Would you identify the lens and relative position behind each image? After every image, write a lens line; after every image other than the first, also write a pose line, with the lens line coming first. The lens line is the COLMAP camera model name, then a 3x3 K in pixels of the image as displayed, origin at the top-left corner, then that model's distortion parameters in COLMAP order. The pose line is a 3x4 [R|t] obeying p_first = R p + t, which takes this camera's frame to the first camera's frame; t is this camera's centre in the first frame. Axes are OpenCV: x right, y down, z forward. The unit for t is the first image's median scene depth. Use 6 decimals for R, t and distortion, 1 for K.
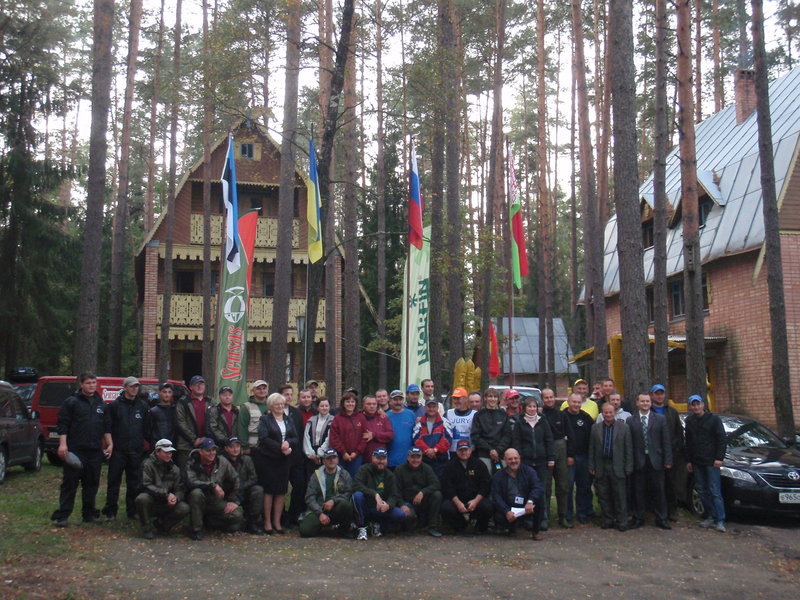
lens RADIAL K [[916.4, 0, 400.0], [0, 916.4, 300.0], [0, 0, 1]] dist [0.027257, 0.010139]
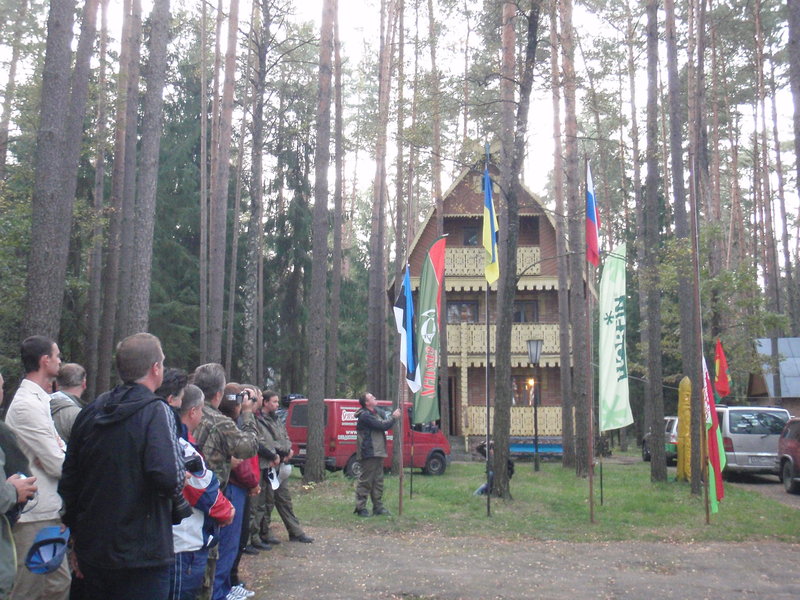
lens RADIAL K [[916.4, 0, 400.0], [0, 916.4, 300.0], [0, 0, 1]] dist [0.027257, 0.010139]
pose [[0.951666, -0.043501, -0.304040, 0.059874], [0.033205, 0.998689, -0.038955, 0.007415], [0.305336, 0.026976, 0.951863, -0.019534]]
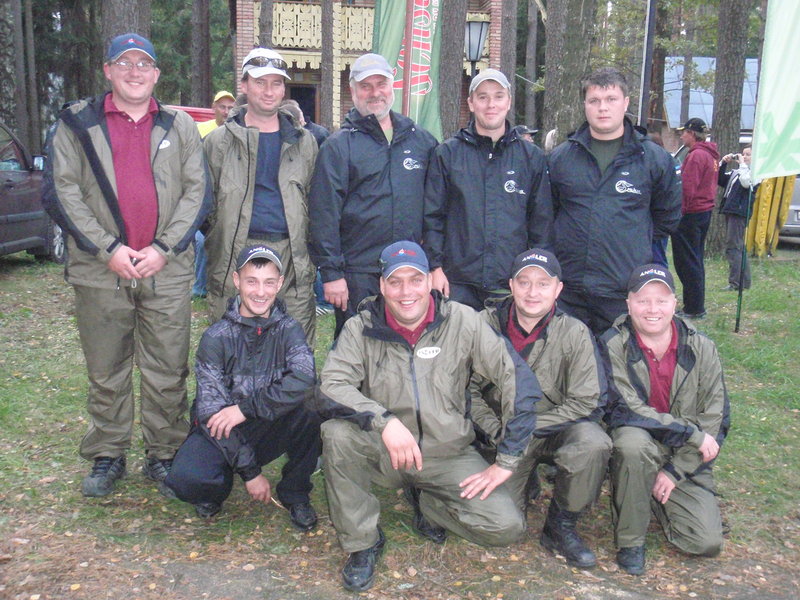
lens RADIAL K [[916.4, 0, 400.0], [0, 916.4, 300.0], [0, 0, 1]] dist [0.027257, 0.010139]
pose [[0.994427, 0.035790, -0.099165, -0.076235], [-0.009073, 0.966177, 0.257719, 0.036355], [0.105035, -0.255383, 0.961118, 0.289004]]
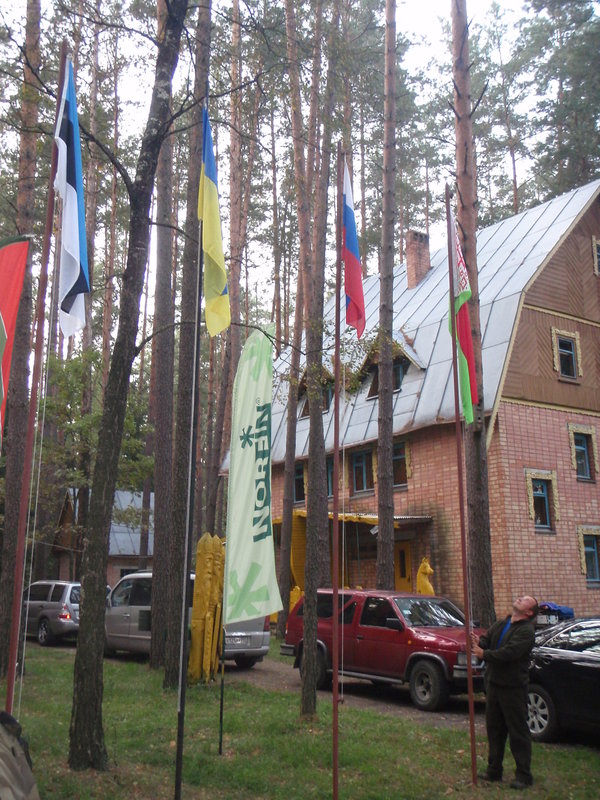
lens RADIAL K [[916.4, 0, 297.3], [0, 916.4, 419.5], [0, 0, 1]] dist [0.027257, 0.010139]
pose [[0.911037, 0.071230, 0.406125, -0.120709], [-0.043648, 0.996091, -0.076791, 0.020447], [-0.410007, 0.052233, 0.910585, 0.245472]]
